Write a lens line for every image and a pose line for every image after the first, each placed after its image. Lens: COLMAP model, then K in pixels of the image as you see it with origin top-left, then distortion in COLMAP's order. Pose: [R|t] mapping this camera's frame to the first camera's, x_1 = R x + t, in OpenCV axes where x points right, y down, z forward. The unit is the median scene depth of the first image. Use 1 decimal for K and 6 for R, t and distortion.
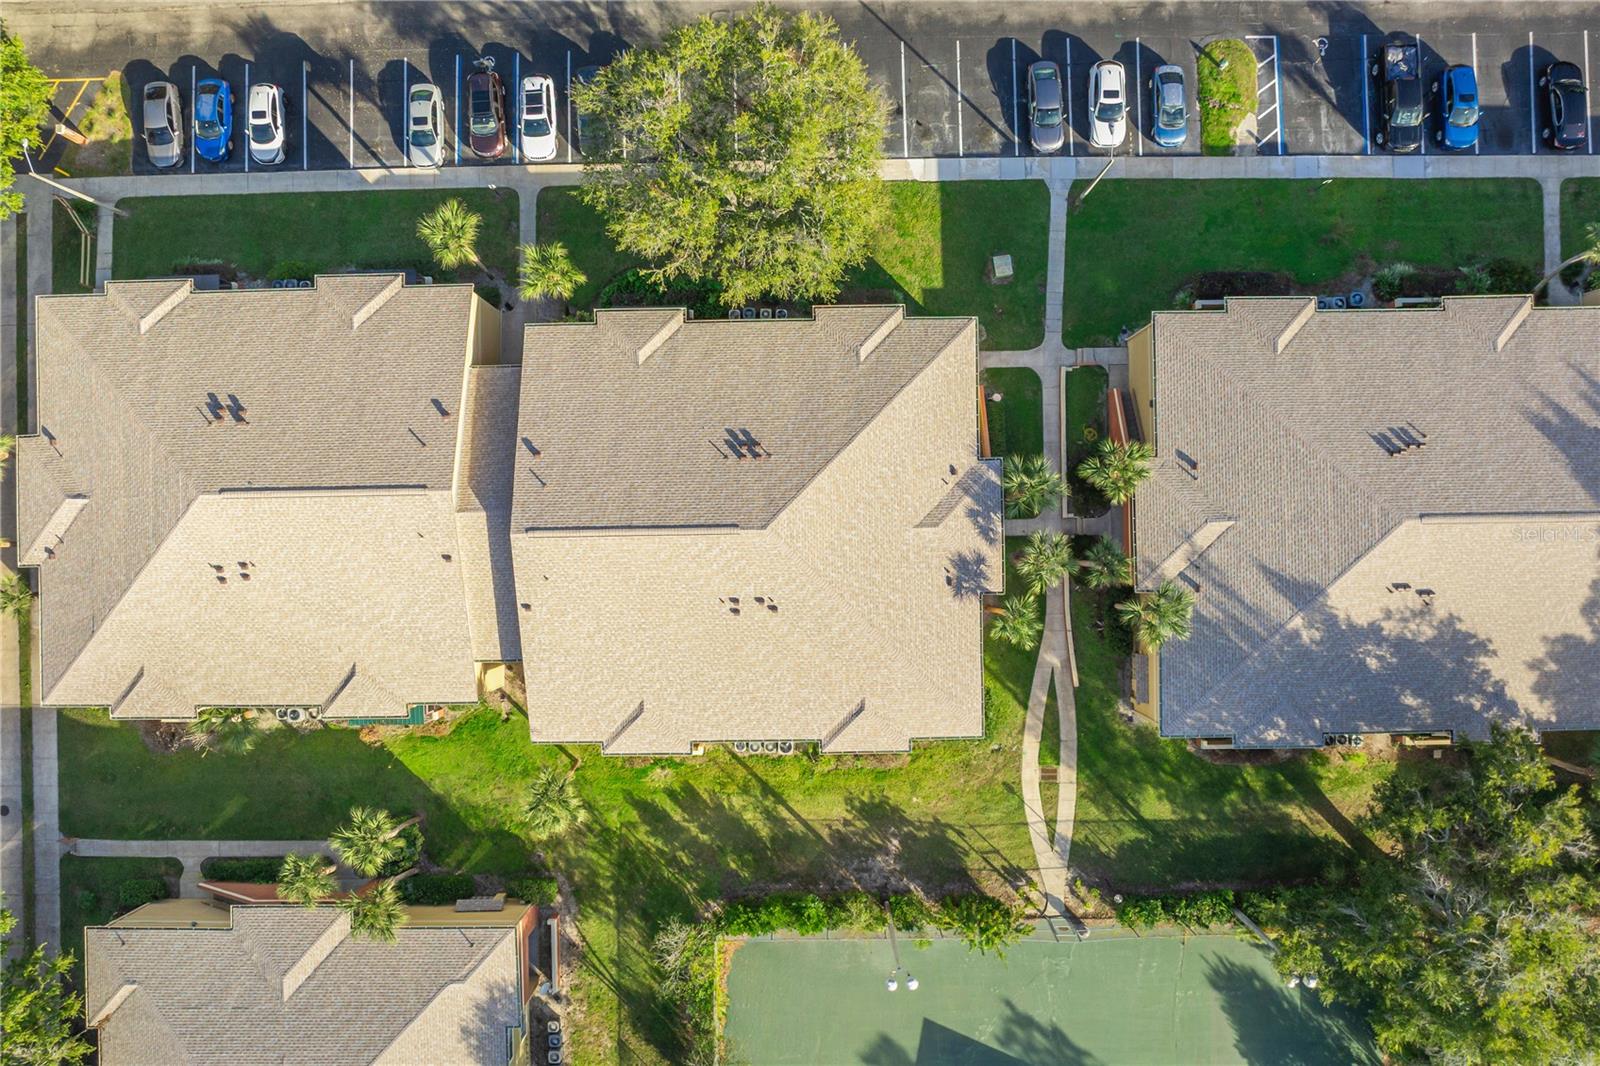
lens RADIAL K [[1119.7, 0, 800.0], [0, 1119.7, 533.0], [0, 0, 1]] dist [-0.039598, 0.001459]
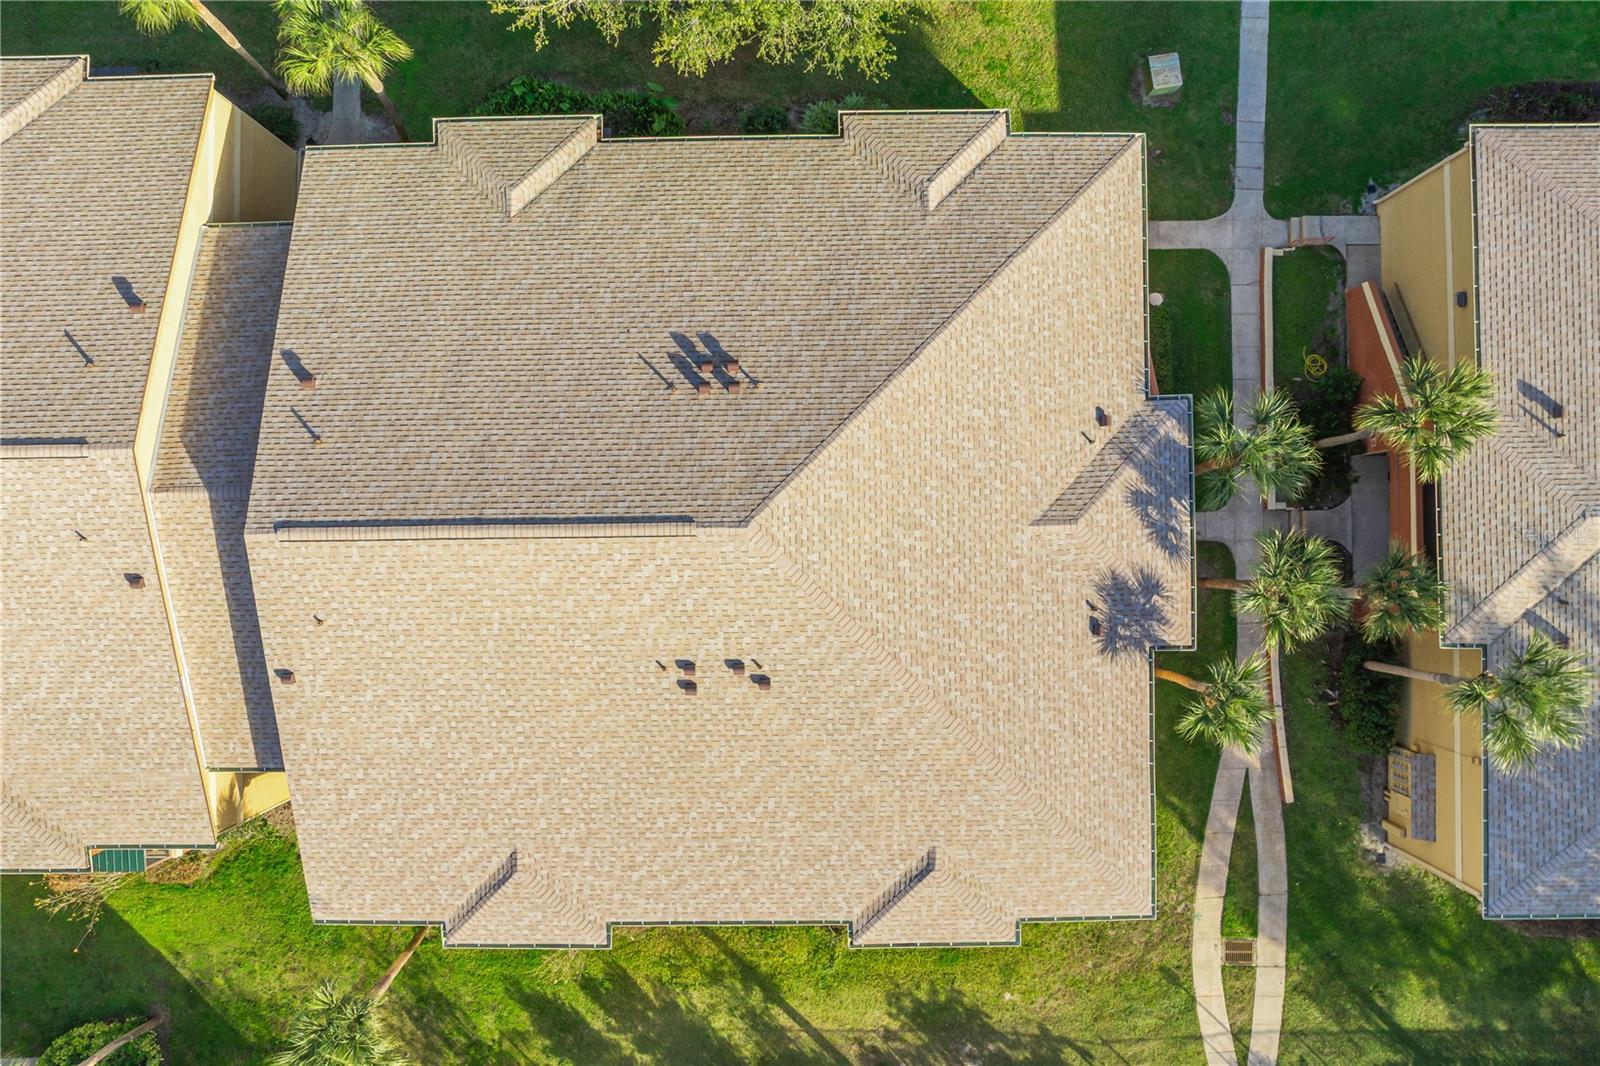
lens RADIAL K [[1119.7, 0, 800.0], [0, 1119.7, 533.0], [0, 0, 1]] dist [-0.039598, 0.001459]
pose [[0.999993, 0.003574, 0.001201, -0.006353], [-0.003571, 0.999991, -0.002270, 0.000452], [-0.001209, 0.002266, 0.999997, 0.428048]]
